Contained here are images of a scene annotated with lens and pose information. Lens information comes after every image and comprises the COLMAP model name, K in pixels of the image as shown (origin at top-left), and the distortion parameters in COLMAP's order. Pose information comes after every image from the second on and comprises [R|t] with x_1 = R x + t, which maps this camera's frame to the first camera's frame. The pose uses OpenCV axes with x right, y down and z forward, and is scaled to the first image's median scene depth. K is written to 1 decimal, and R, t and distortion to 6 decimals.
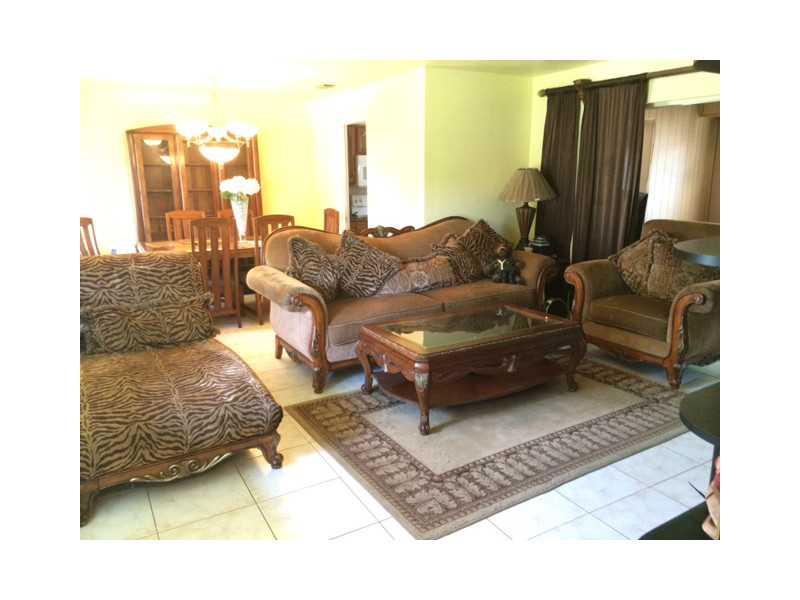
lens RADIAL K [[545.0, 0, 400.0], [0, 545.0, 300.0], [0, 0, 1]] dist [0.070300, -0.081476]
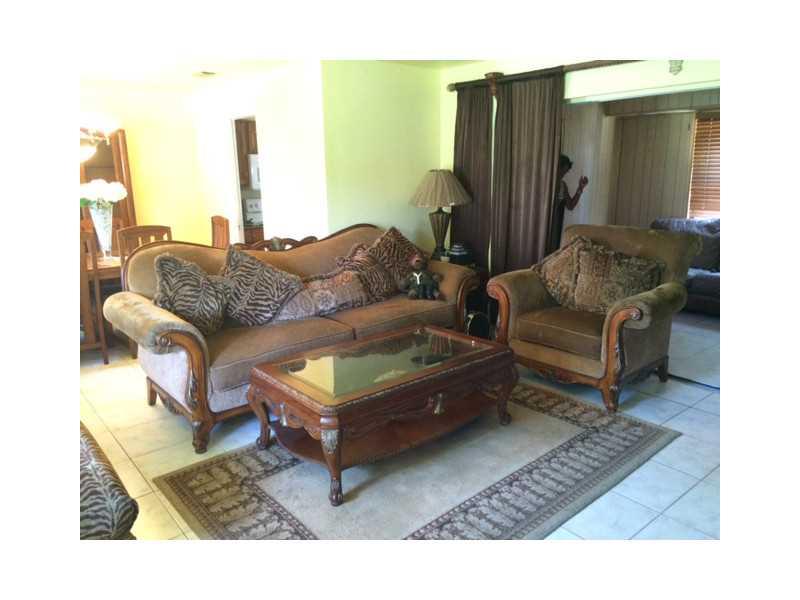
lens RADIAL K [[545.0, 0, 400.0], [0, 545.0, 300.0], [0, 0, 1]] dist [0.070300, -0.081476]
pose [[0.985890, -0.042480, 0.161913, 0.014222], [0.042613, 0.999088, 0.002653, -0.036821], [-0.161878, 0.004284, 0.986801, 0.145678]]
